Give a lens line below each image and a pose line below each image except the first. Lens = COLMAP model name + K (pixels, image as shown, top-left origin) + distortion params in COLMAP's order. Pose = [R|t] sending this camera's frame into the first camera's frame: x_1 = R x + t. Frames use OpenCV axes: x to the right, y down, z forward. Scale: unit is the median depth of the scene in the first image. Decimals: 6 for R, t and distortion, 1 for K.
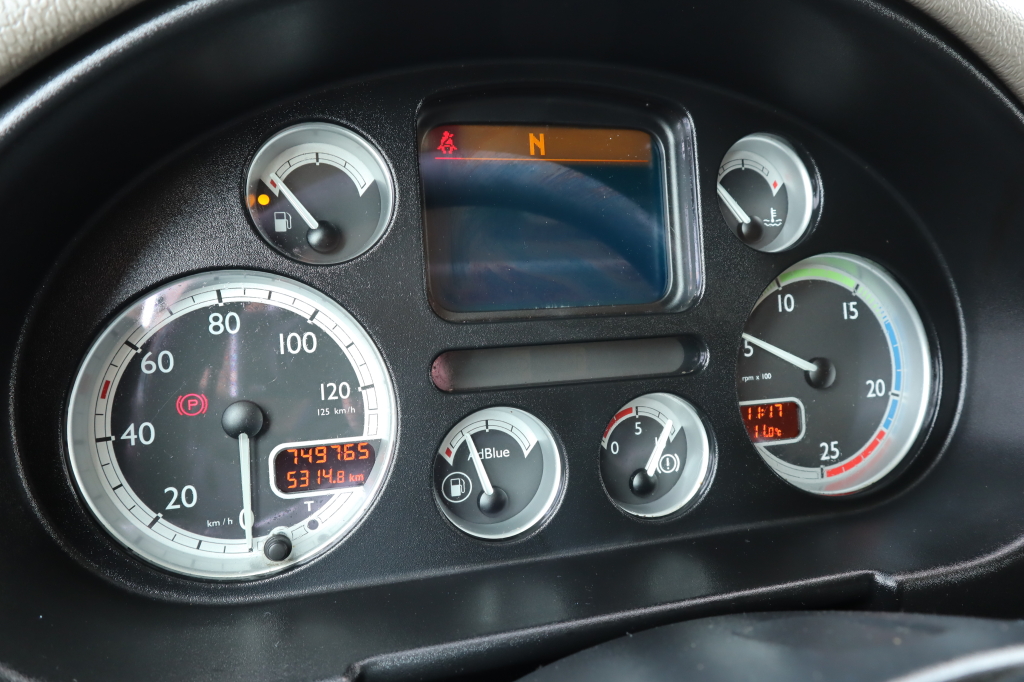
lens RADIAL K [[726.6, 0, 511.1], [0, 726.6, 341.2], [0, 0, 1]] dist [-0.007021, -0.000631]
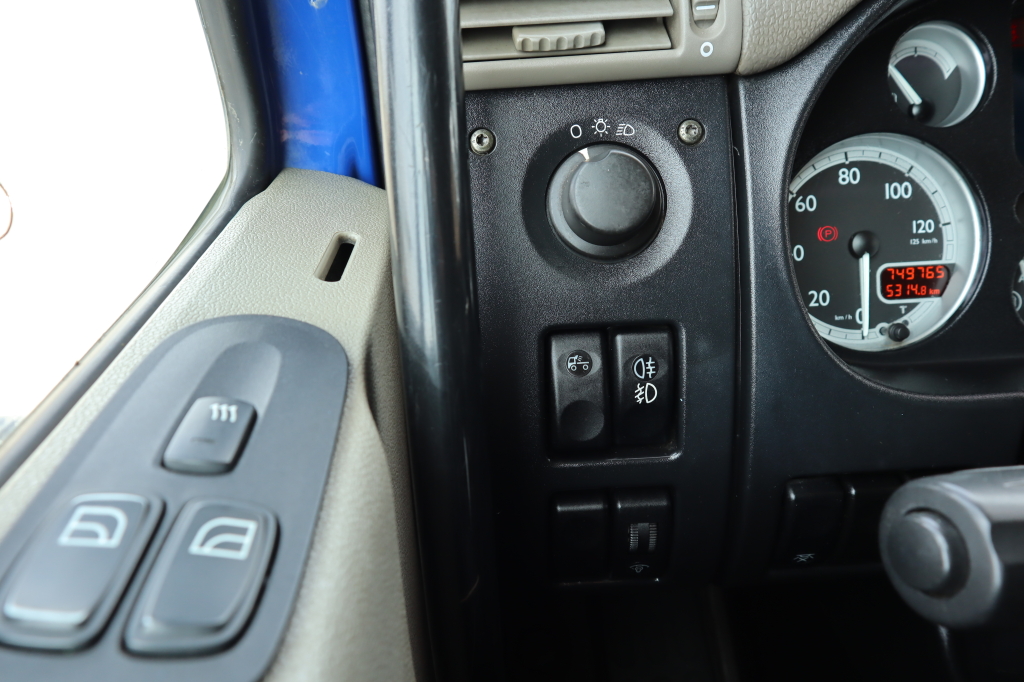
lens RADIAL K [[726.6, 0, 512.7], [0, 726.6, 340.8], [0, 0, 1]] dist [-0.007021, -0.000631]
pose [[0.967287, 0.020024, -0.252894, -0.642971], [0.000519, 0.996722, 0.080906, 0.173066], [0.253685, -0.078390, 0.964105, -0.521211]]
